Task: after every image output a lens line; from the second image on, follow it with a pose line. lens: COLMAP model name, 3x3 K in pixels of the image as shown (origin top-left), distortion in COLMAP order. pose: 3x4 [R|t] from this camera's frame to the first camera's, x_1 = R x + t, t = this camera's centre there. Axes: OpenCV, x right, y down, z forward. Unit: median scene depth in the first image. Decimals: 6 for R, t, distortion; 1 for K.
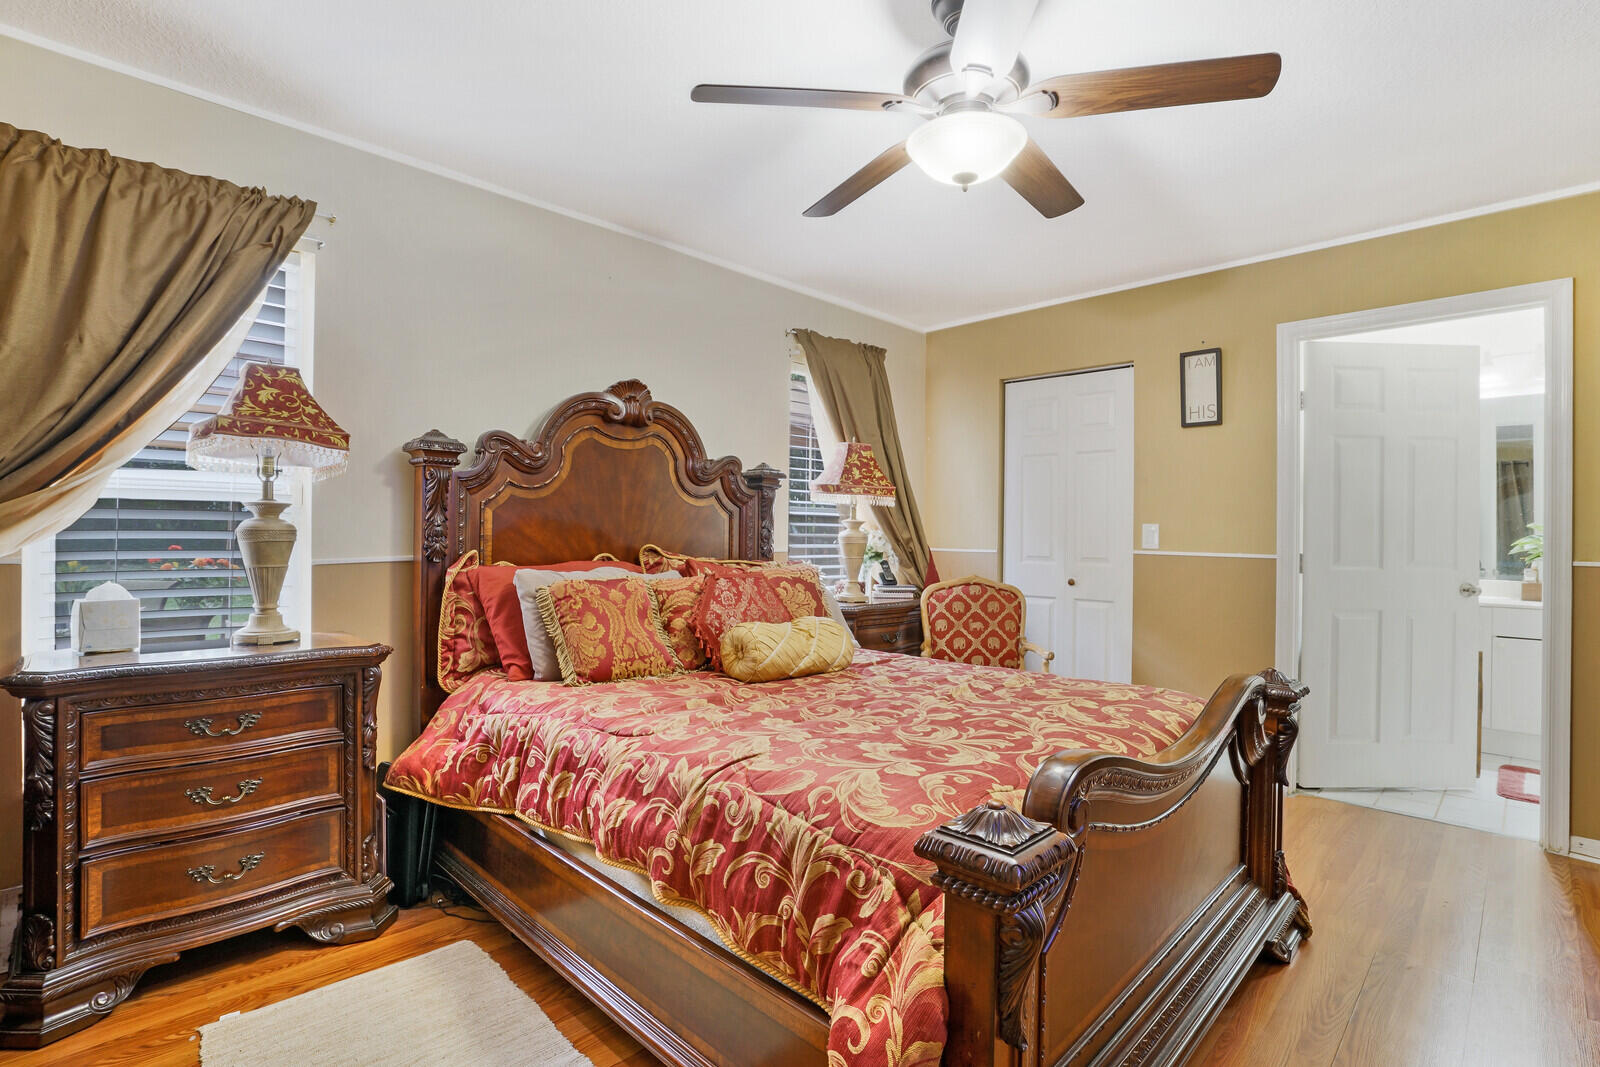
lens RADIAL K [[758.5, 0, 794.5], [0, 758.5, 513.3], [0, 0, 1]] dist [-0.039775, 0.000569]
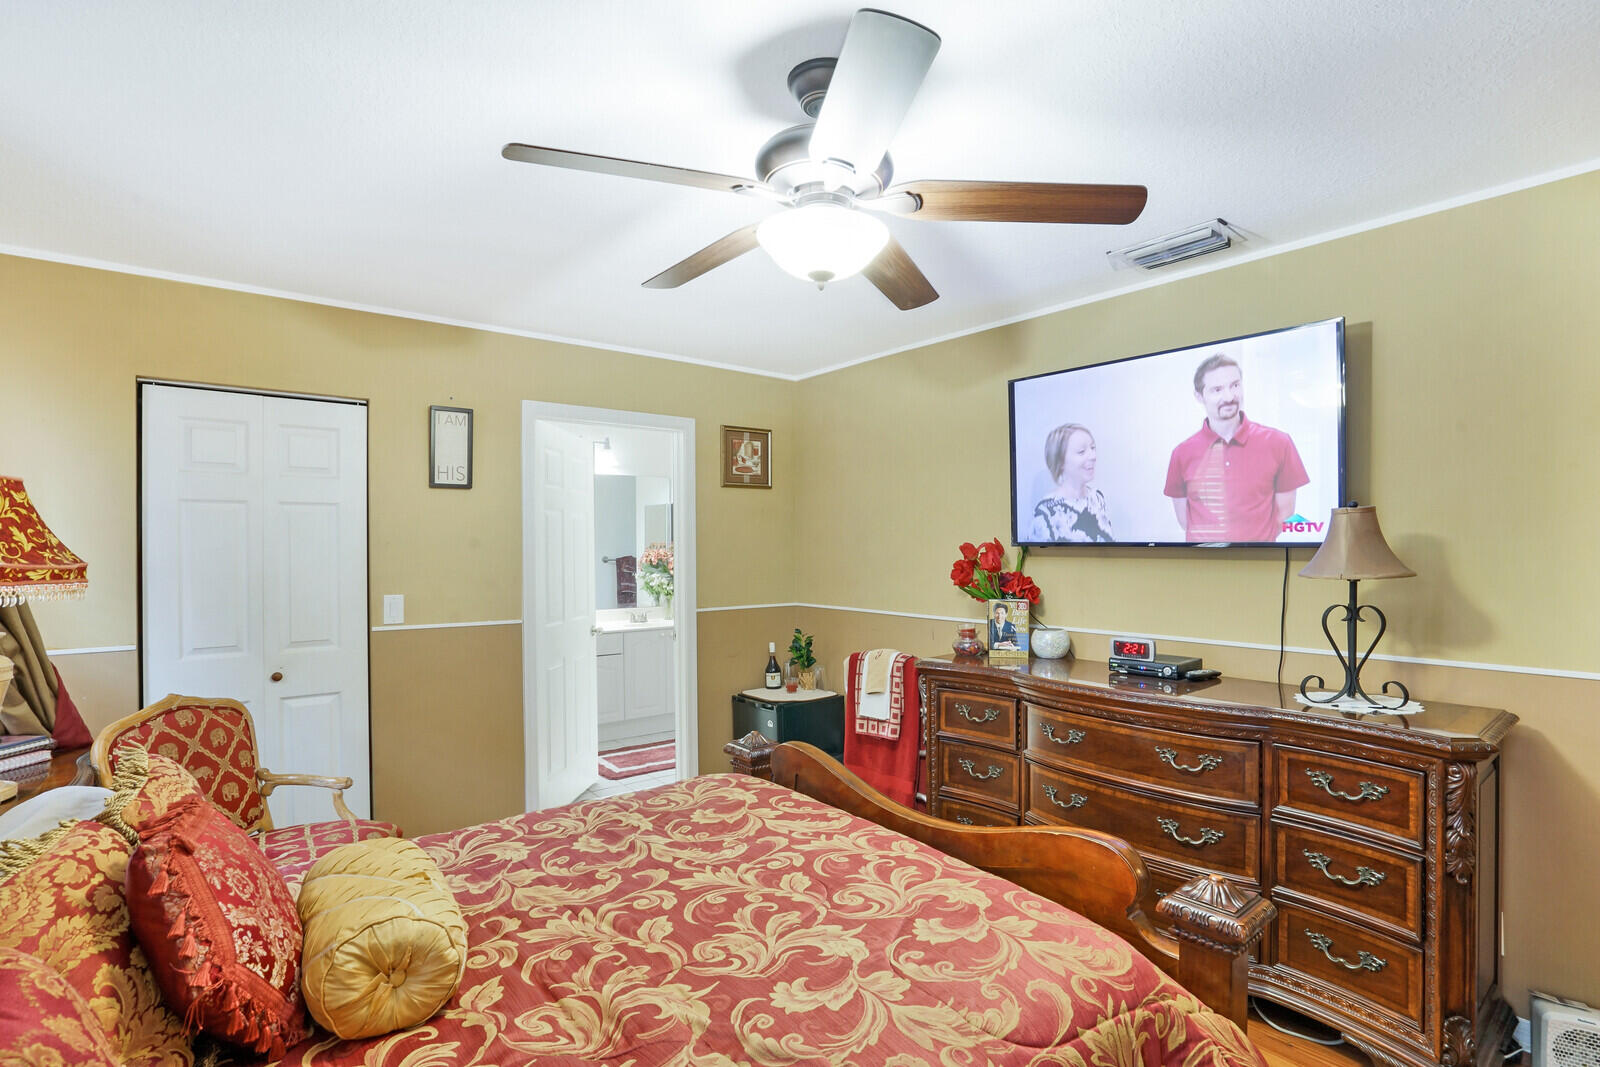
lens RADIAL K [[758.5, 0, 794.5], [0, 758.5, 513.3], [0, 0, 1]] dist [-0.039775, 0.000569]
pose [[0.135586, 0.019730, 0.990569, -0.336049], [-0.011070, 0.999769, -0.018398, -0.071431], [-0.990704, -0.008471, 0.135773, 0.438941]]
